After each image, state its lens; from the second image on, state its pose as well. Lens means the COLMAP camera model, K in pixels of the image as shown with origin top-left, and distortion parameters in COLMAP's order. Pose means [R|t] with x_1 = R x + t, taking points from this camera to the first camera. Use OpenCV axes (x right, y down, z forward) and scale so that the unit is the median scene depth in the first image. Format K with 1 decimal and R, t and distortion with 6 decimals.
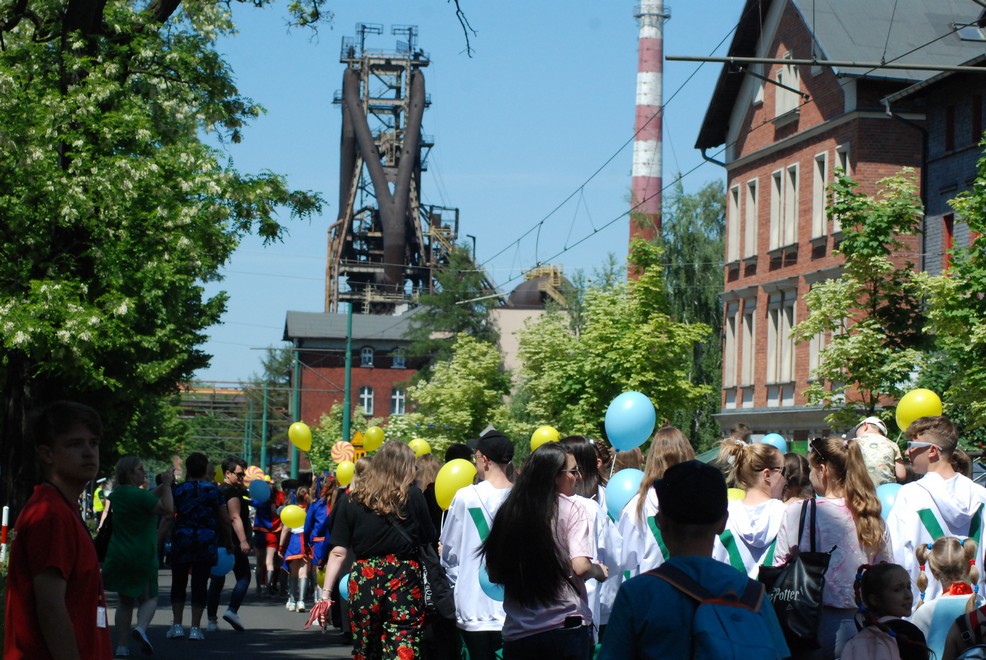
lens RADIAL K [[3472.5, 0, 493.2], [0, 3472.5, 330.9], [0, 0, 1]] dist [0.176549, 0.000000]
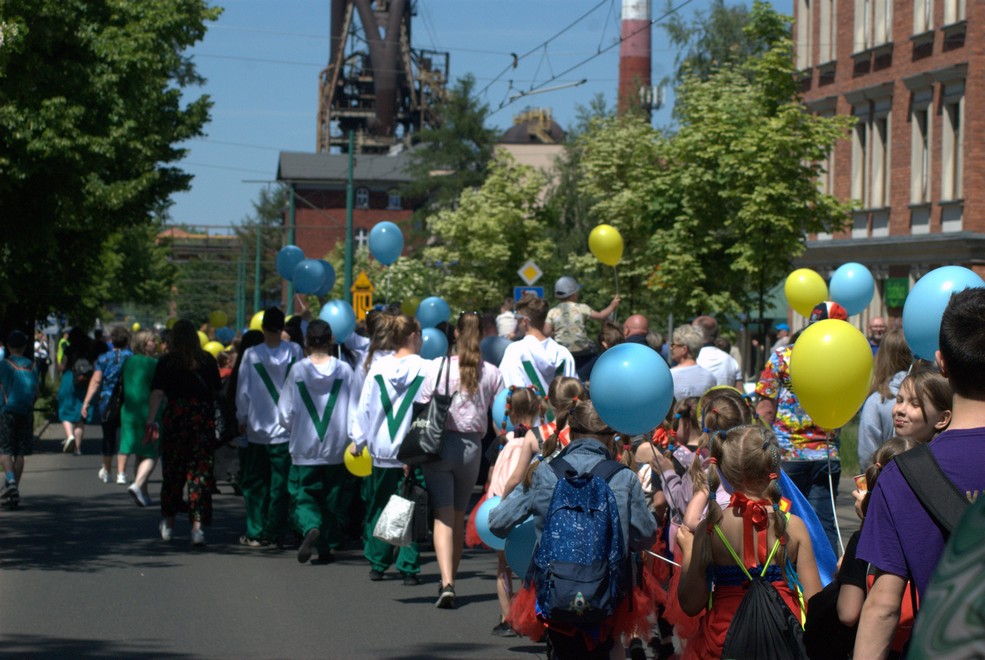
lens RADIAL K [[3264.6, 0, 491.8], [0, 3264.6, 328.9], [0, 0, 1]] dist [-0.121167, 0.000000]
pose [[0.999962, -0.006450, 0.005846, -0.013835], [0.006179, 0.998955, 0.045283, 0.007500], [-0.006132, -0.045245, 0.998957, 0.207240]]
